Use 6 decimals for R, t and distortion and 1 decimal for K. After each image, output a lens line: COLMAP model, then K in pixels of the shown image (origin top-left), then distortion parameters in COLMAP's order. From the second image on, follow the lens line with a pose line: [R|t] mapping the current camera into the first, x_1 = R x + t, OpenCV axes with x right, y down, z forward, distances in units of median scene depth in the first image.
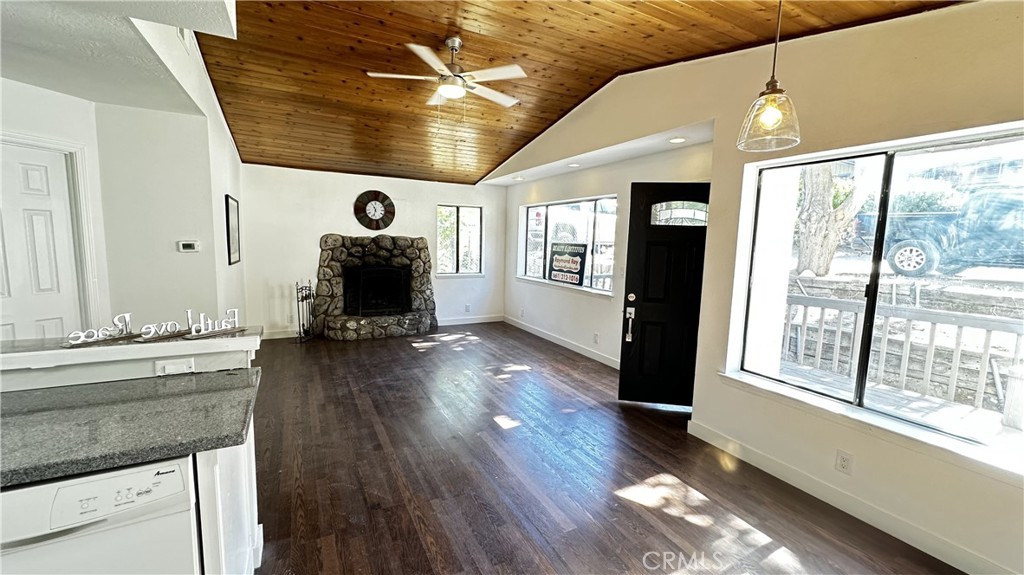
lens RADIAL K [[408.6, 0, 513.3], [0, 408.6, 284.5], [0, 0, 1]] dist [-0.001106, 0.000462]
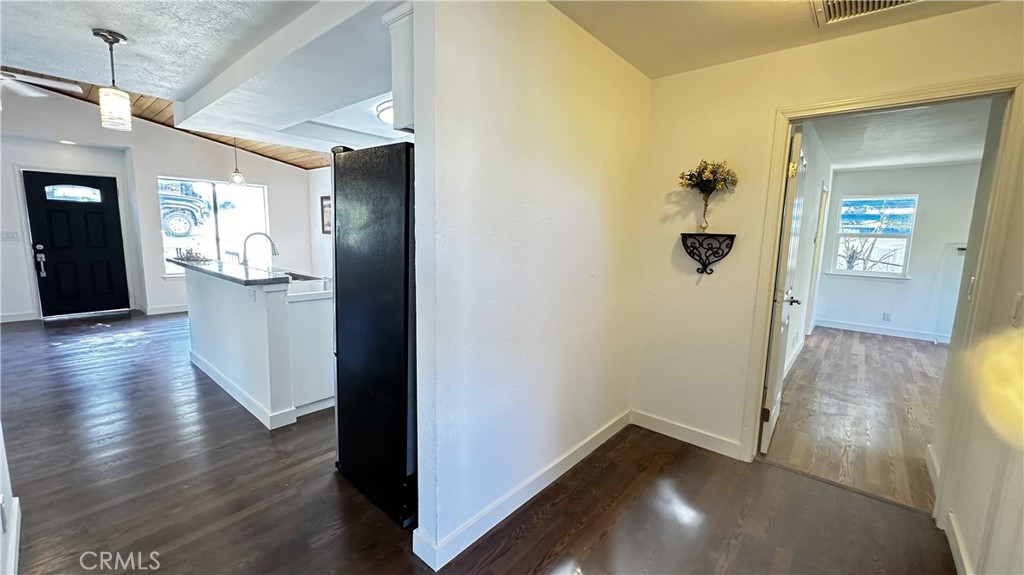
lens RADIAL K [[408.6, 0, 513.0], [0, 408.6, 284.5], [0, 0, 1]] dist [-0.001106, 0.000462]
pose [[0.081530, -0.153084, 0.984844, -1.069439], [0.092056, 0.985066, 0.145498, 0.108863], [-0.992410, 0.078799, 0.094405, -0.861999]]
